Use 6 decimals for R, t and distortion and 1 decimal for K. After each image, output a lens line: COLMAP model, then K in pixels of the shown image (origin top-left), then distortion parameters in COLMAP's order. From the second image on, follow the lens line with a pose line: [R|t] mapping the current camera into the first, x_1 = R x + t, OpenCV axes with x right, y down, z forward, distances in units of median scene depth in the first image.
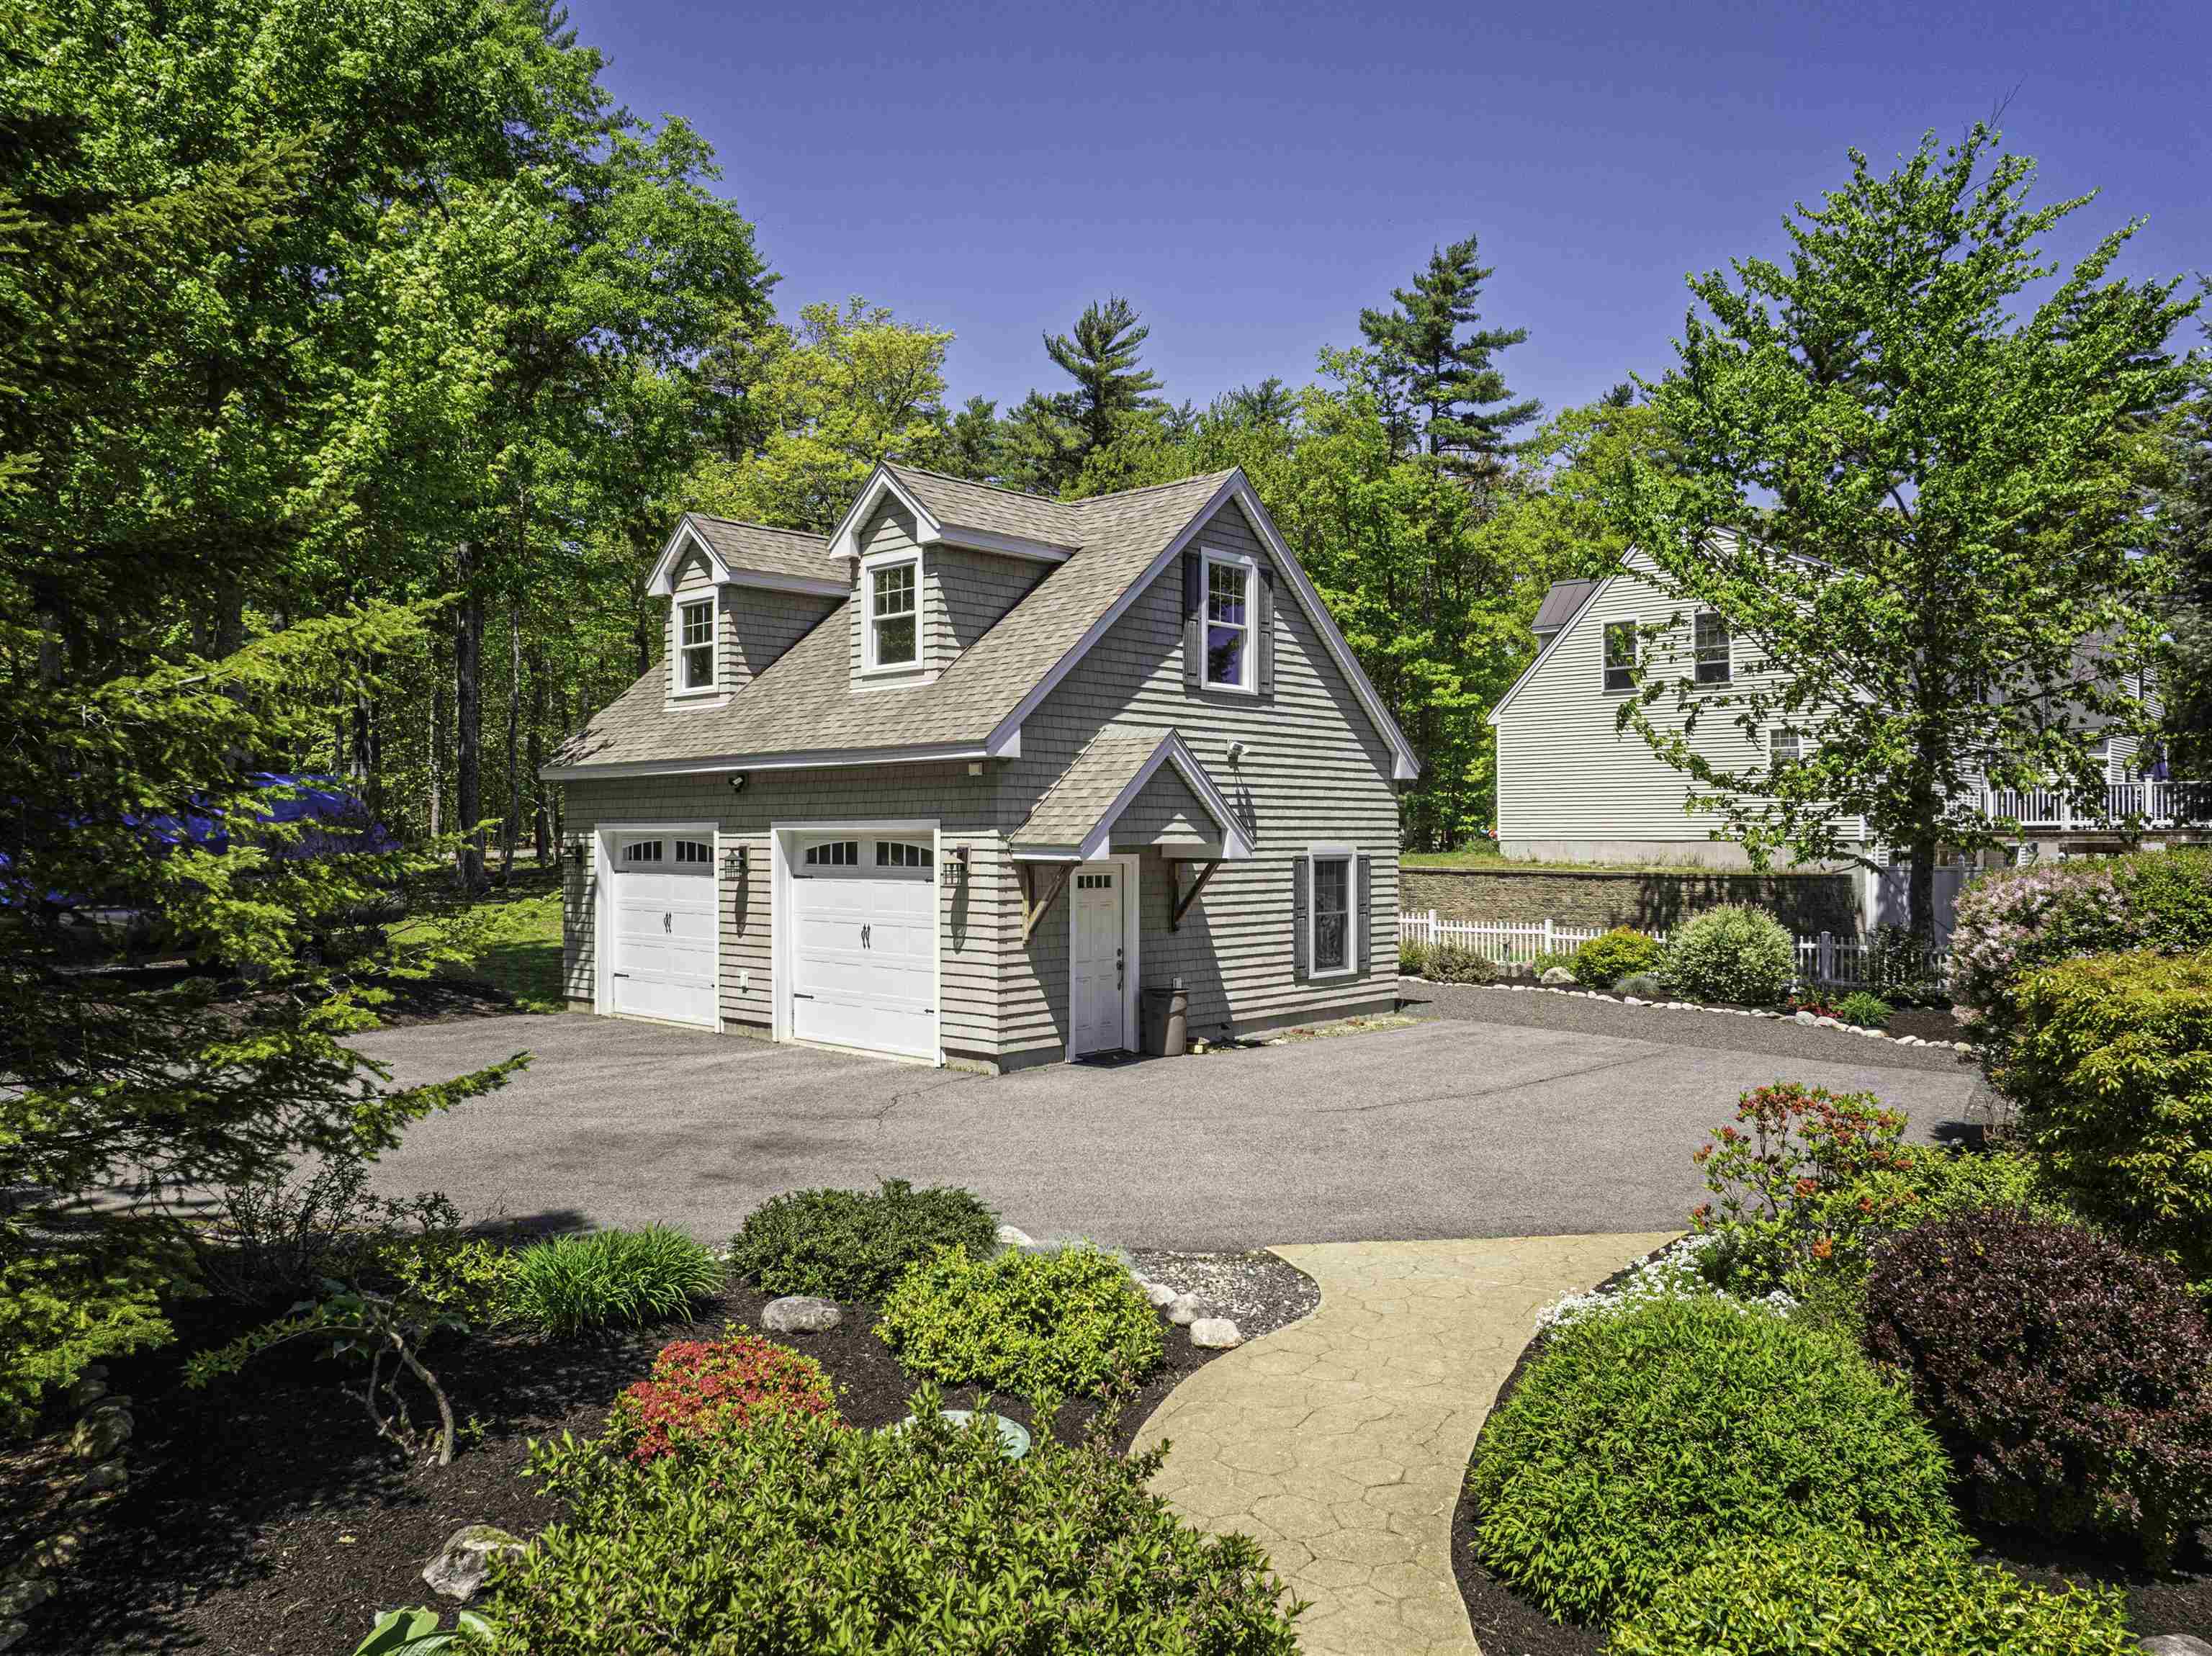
lens RADIAL K [[1591.8, 0, 1098.9], [0, 1591.8, 808.6], [0, 0, 1]] dist [-0.022487, -0.003771]
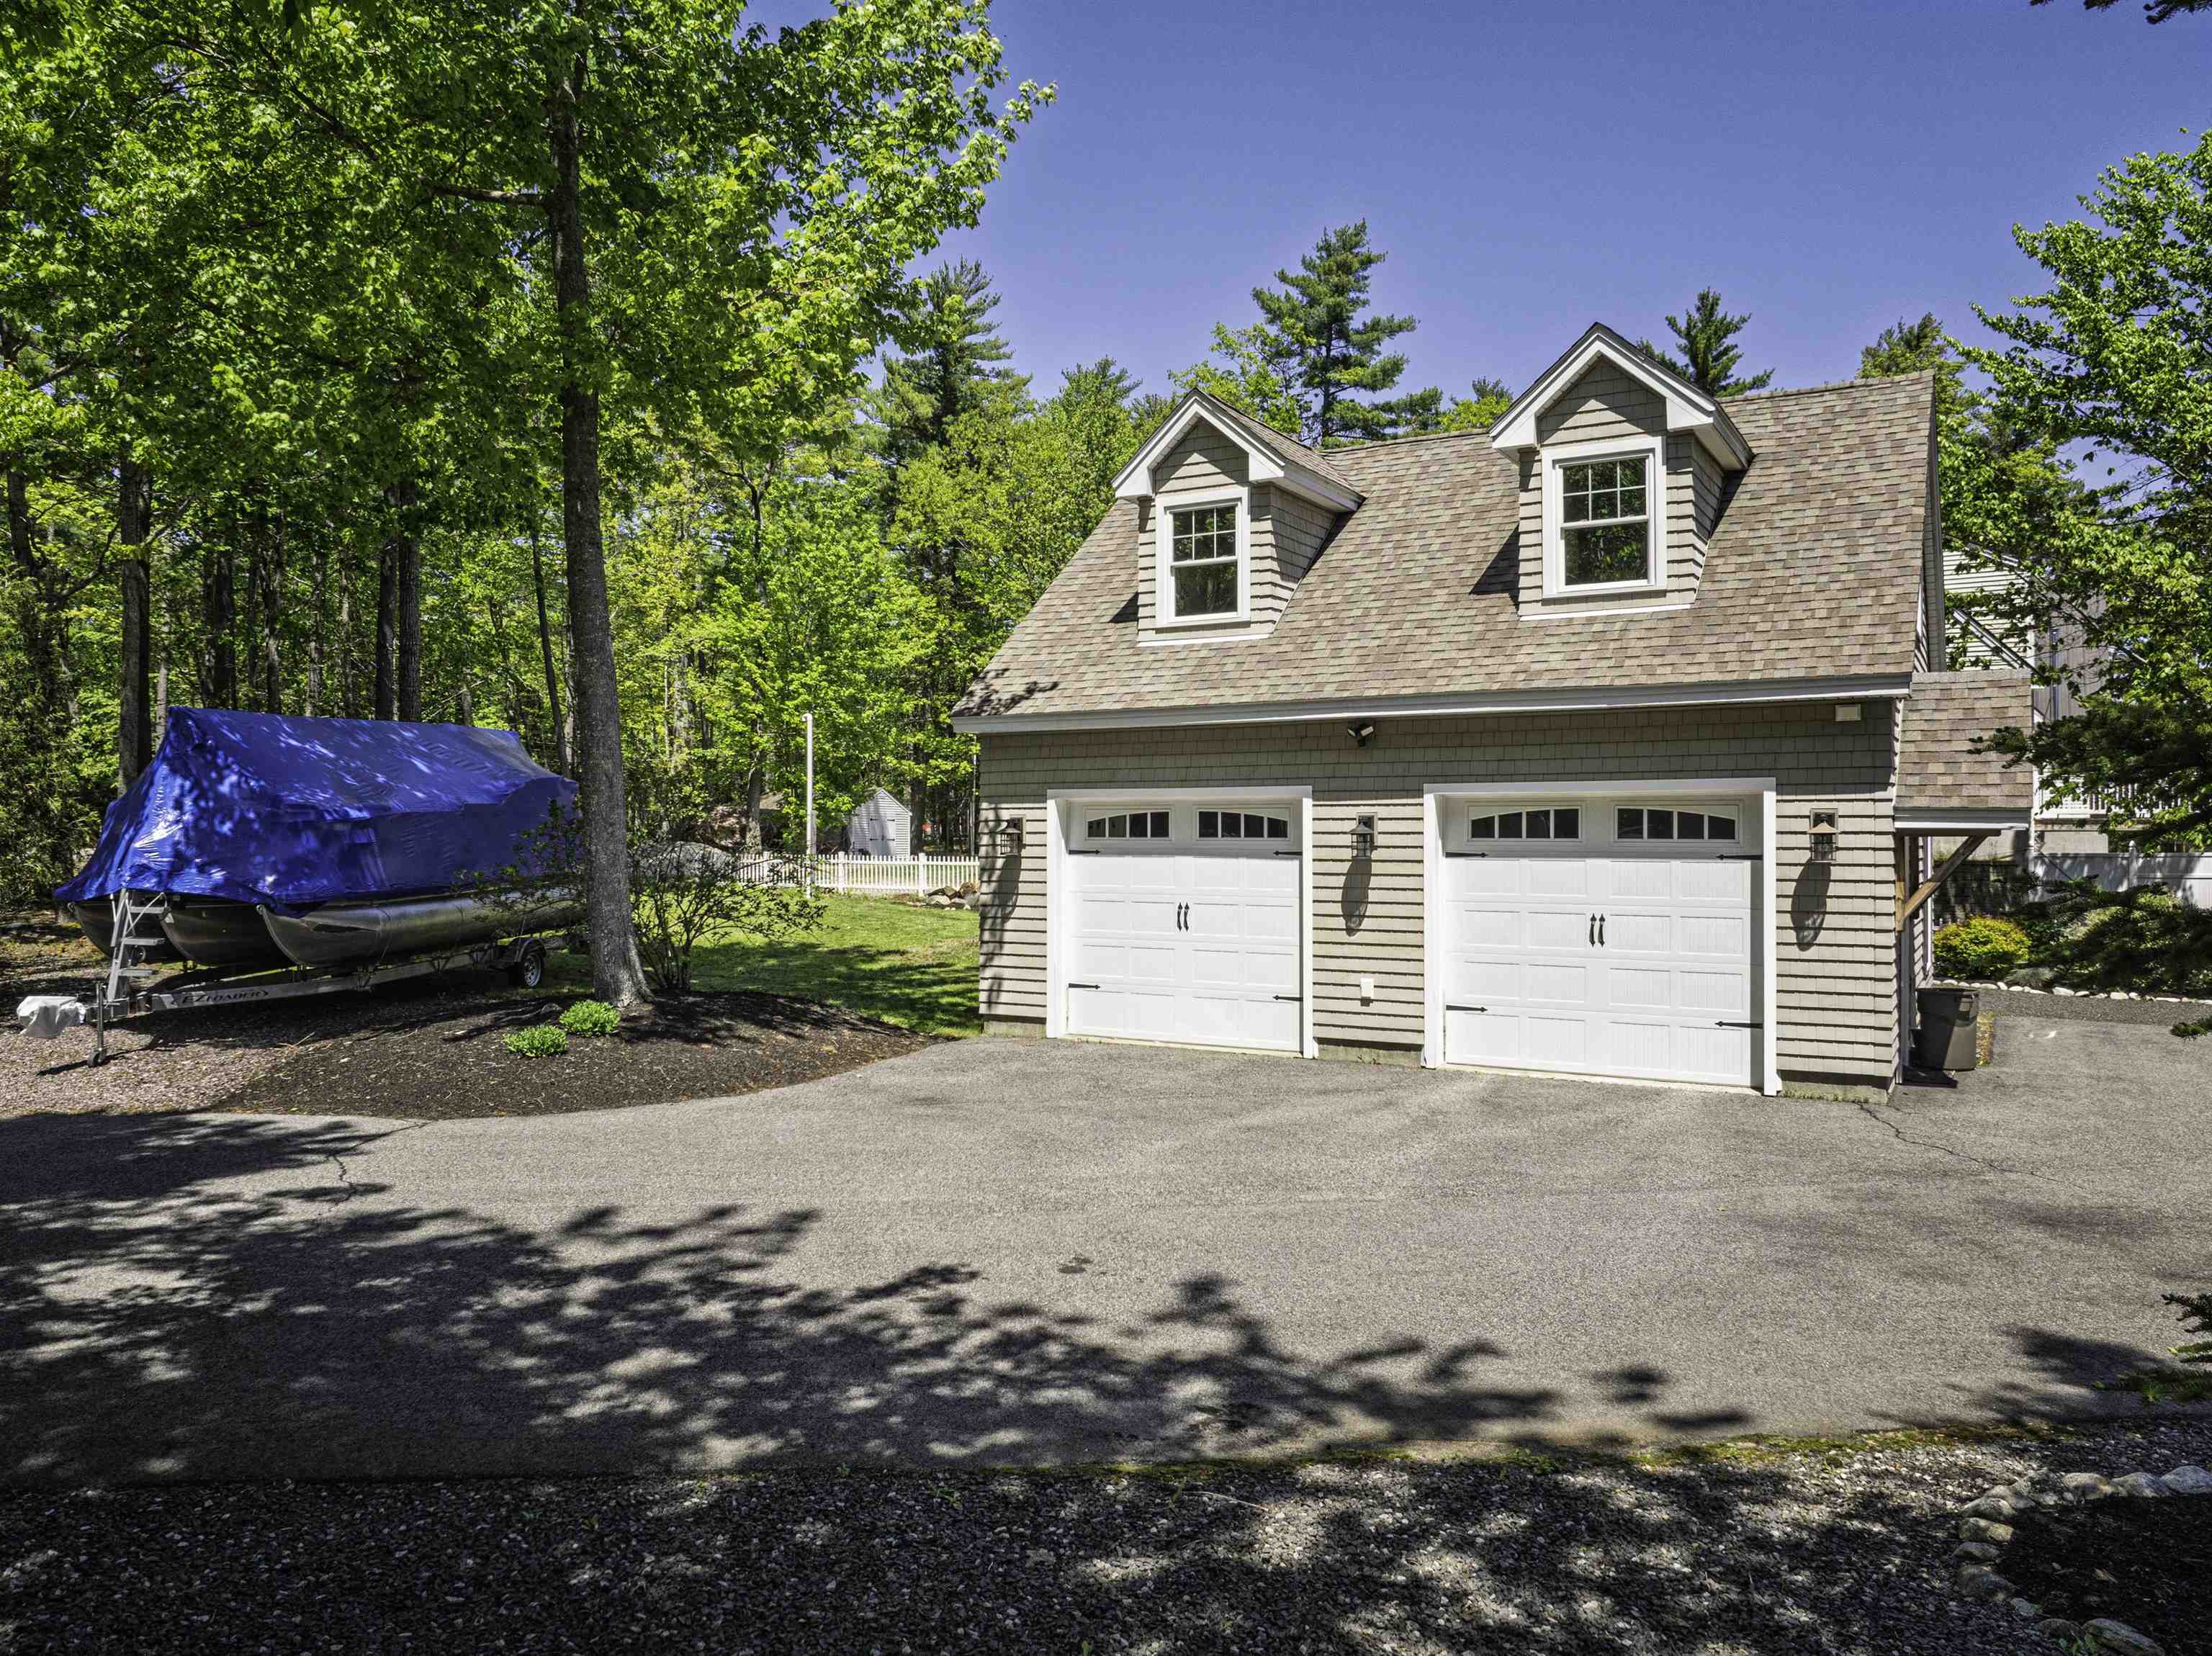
lens RADIAL K [[1591.8, 0, 1105.1], [0, 1591.8, 813.6], [0, 0, 1]] dist [-0.022487, -0.003771]
pose [[0.977117, 0.003735, 0.212668, -0.462636], [-0.004587, 0.999983, 0.003514, 0.018381], [-0.212651, -0.004409, 0.977118, 0.246341]]
